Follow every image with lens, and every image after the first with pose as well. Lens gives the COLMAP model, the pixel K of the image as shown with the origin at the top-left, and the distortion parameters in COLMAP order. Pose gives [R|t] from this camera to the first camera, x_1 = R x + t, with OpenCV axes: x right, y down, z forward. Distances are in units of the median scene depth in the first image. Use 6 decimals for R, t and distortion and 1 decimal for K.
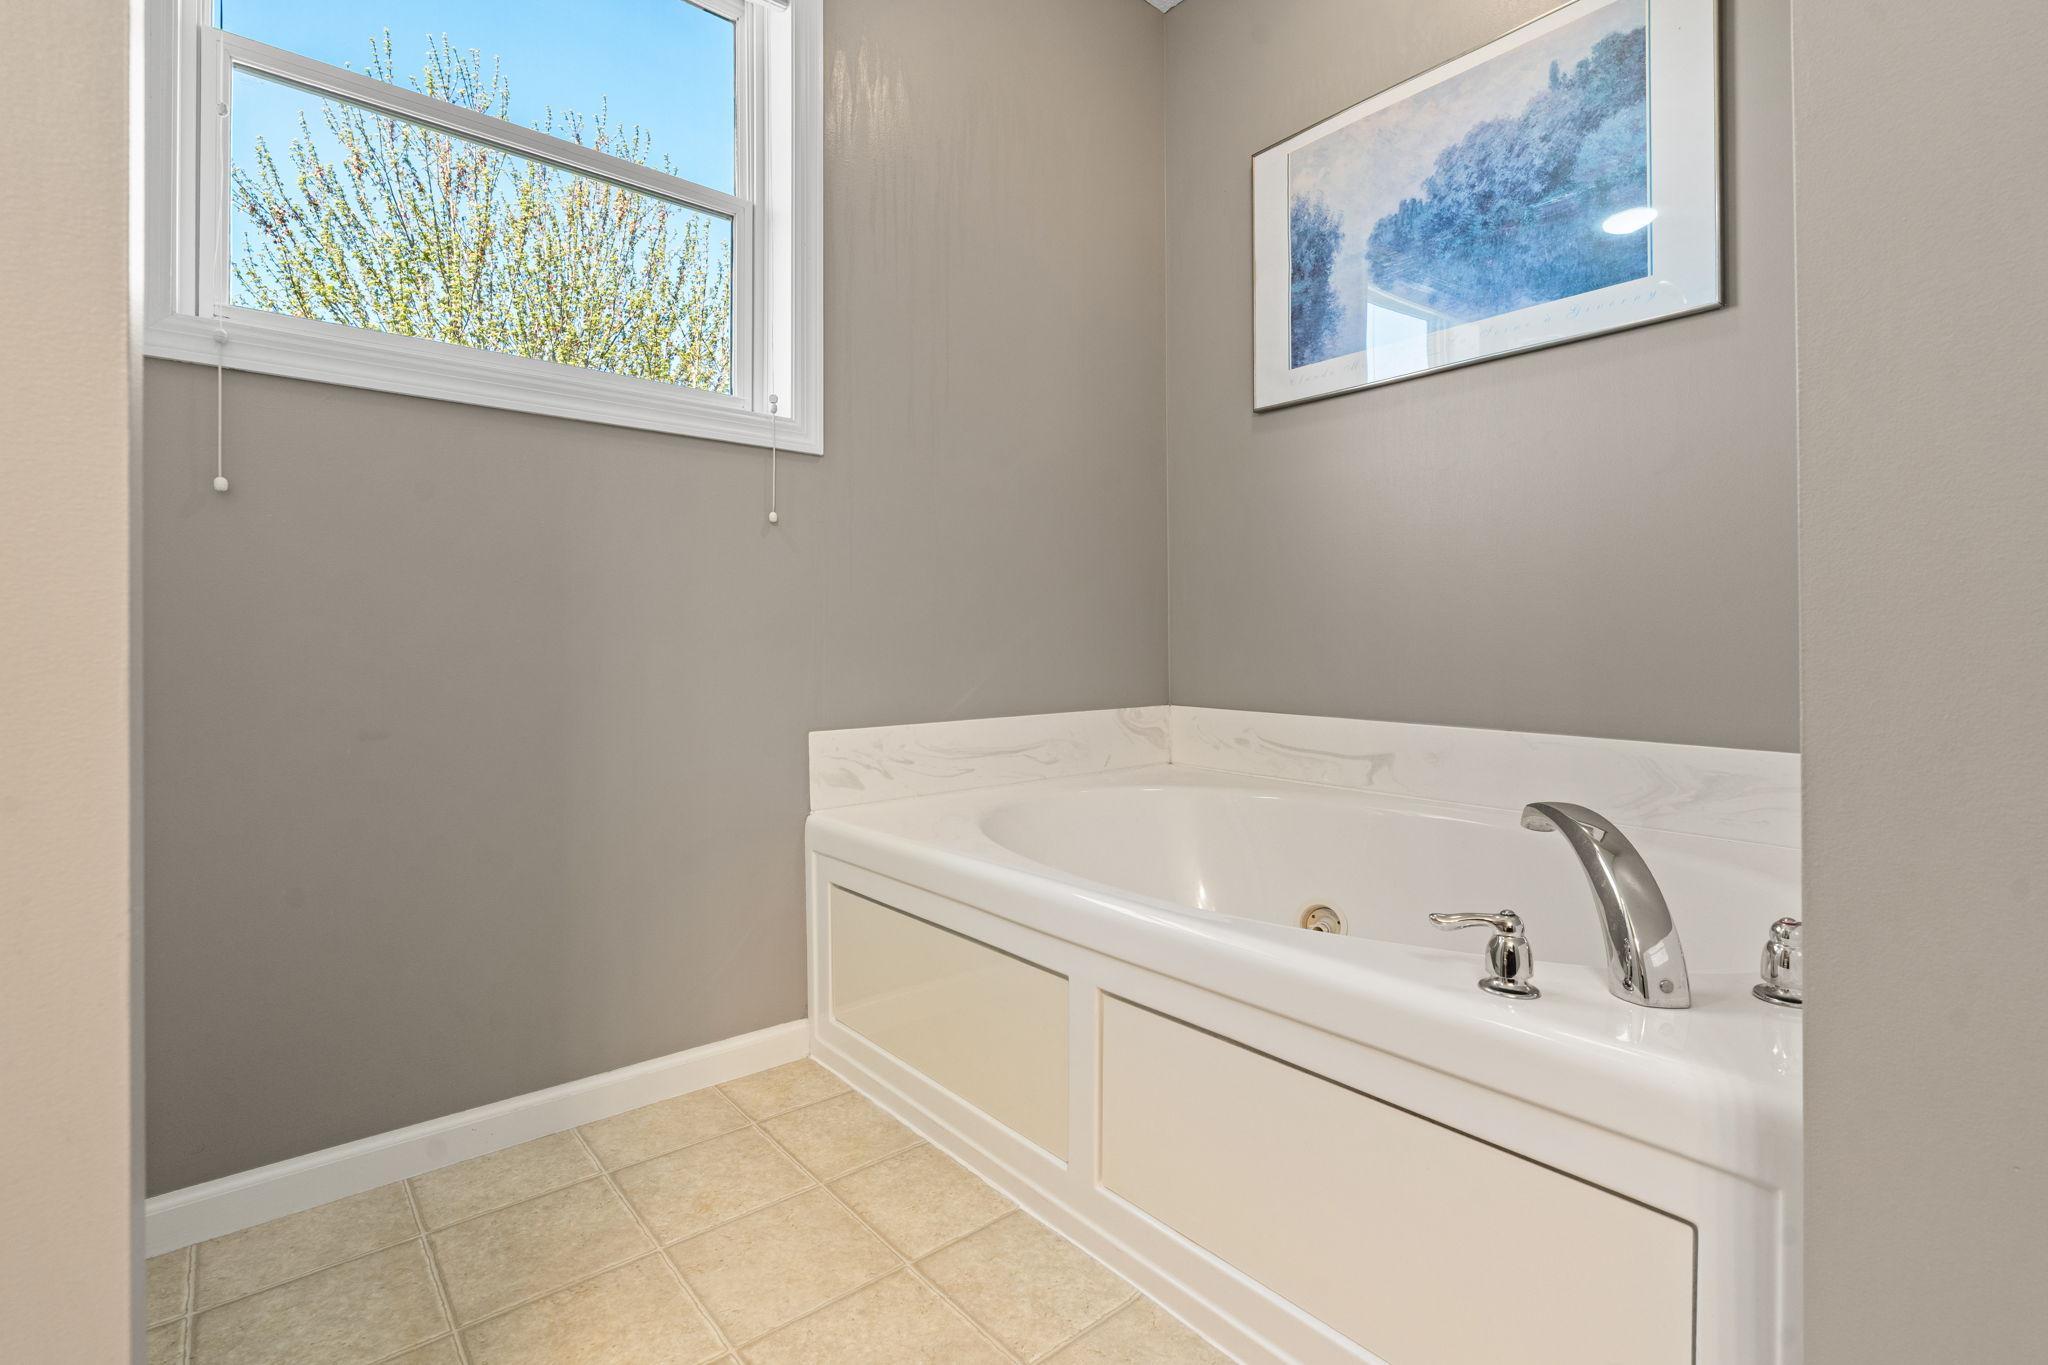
lens RADIAL K [[939.1, 0, 1018.9], [0, 939.1, 640.1], [0, 0, 1]] dist [-0.008958, 0.000232]
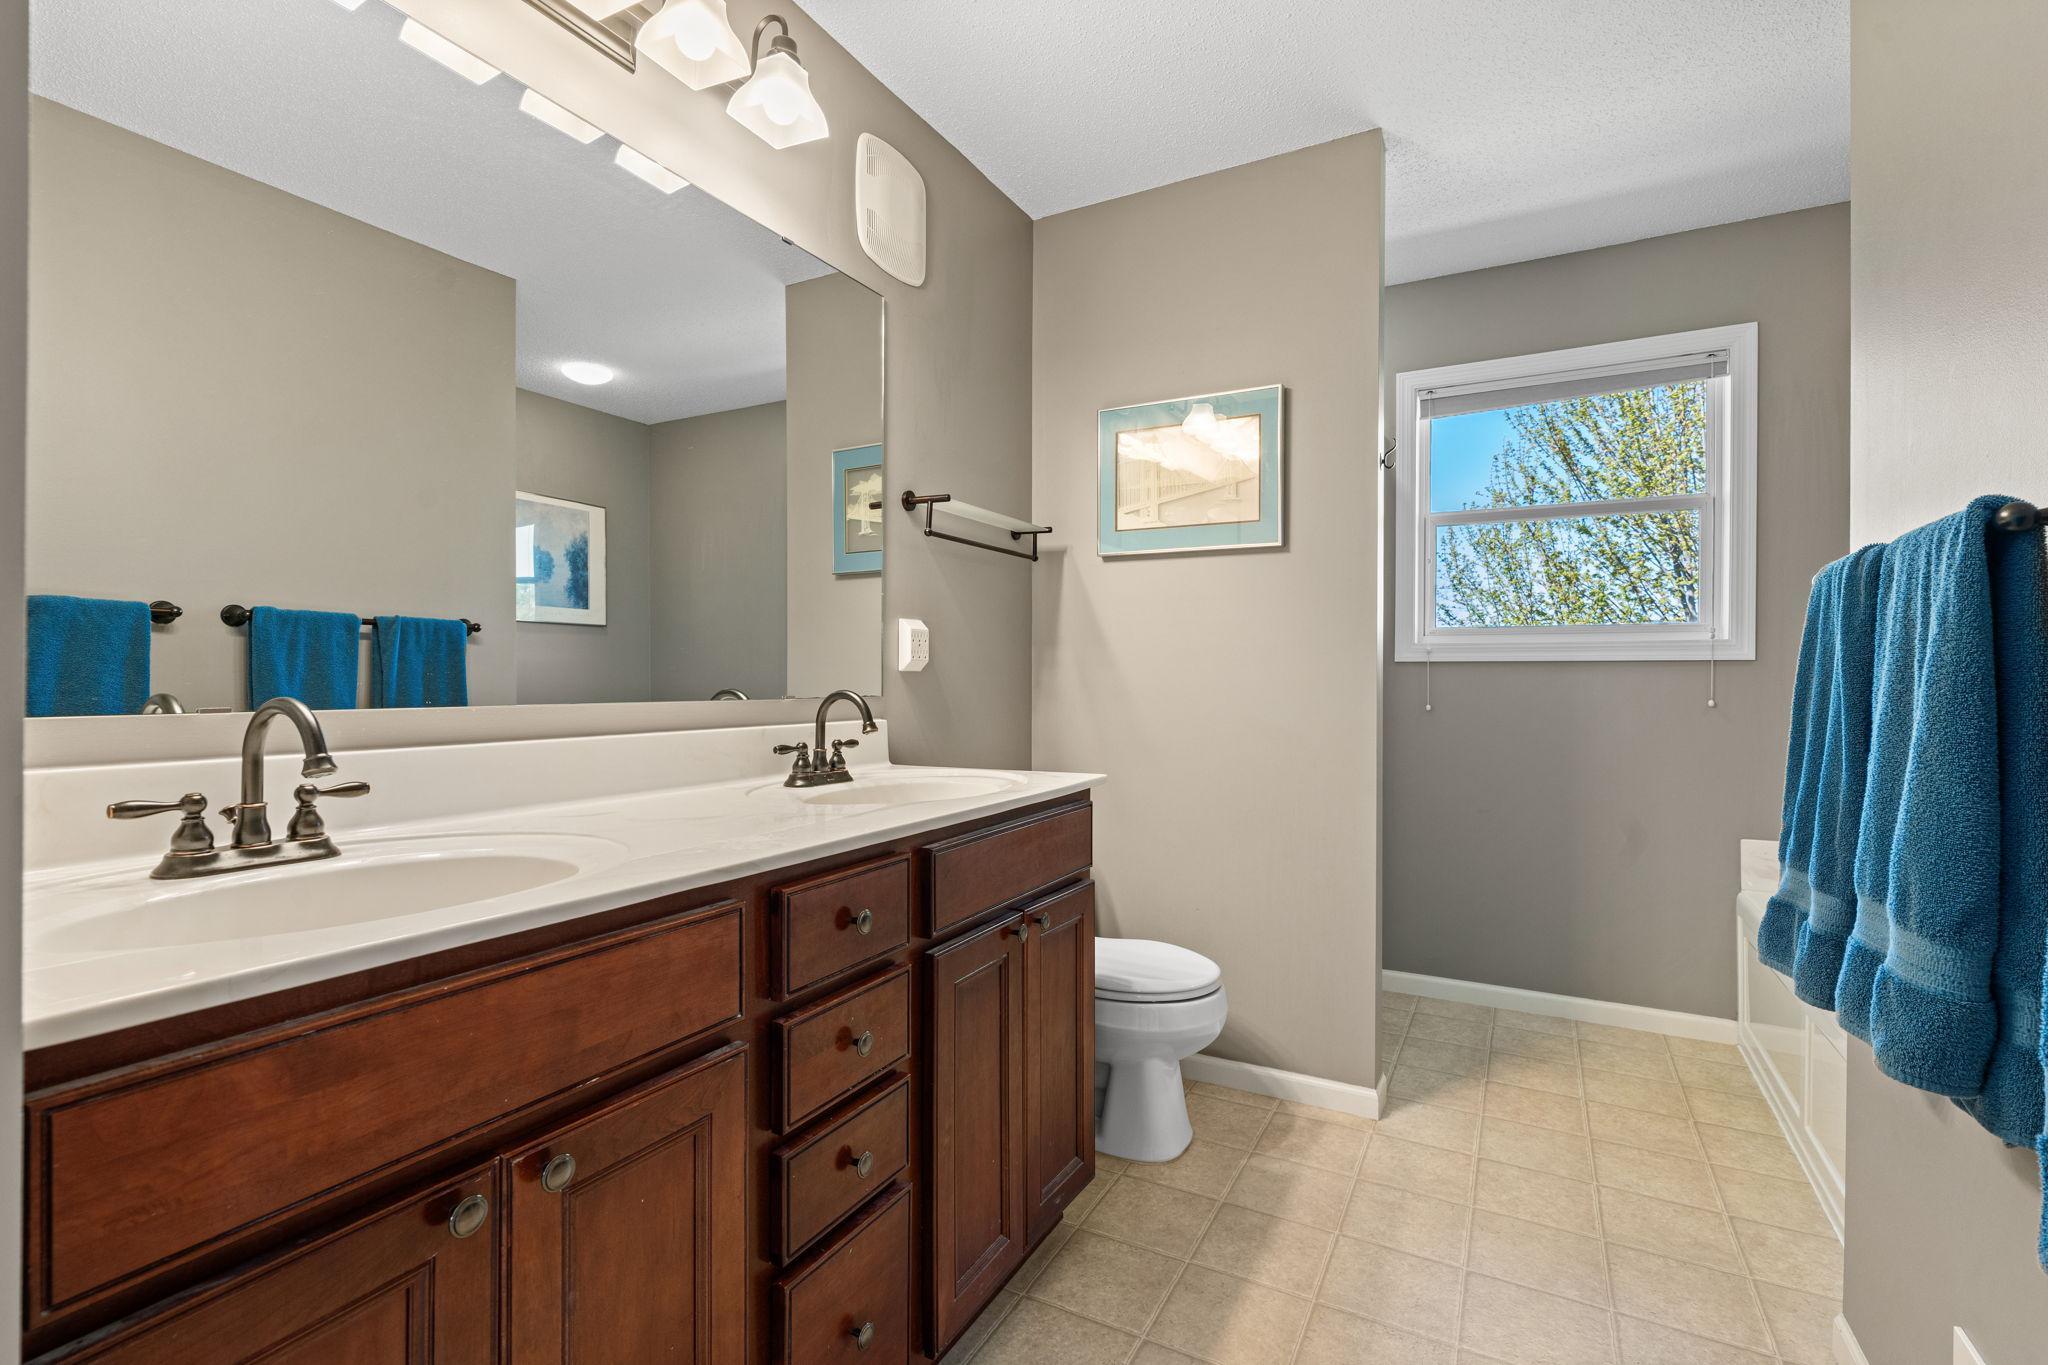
lens RADIAL K [[939.1, 0, 1024.1], [0, 939.1, 679.3], [0, 0, 1]] dist [-0.008958, 0.000232]
pose [[0.355073, 0.002499, -0.934835, 0.927727], [0.001669, 0.999993, 0.003307, -0.202672], [0.934837, -0.002734, 0.355067, -0.765352]]
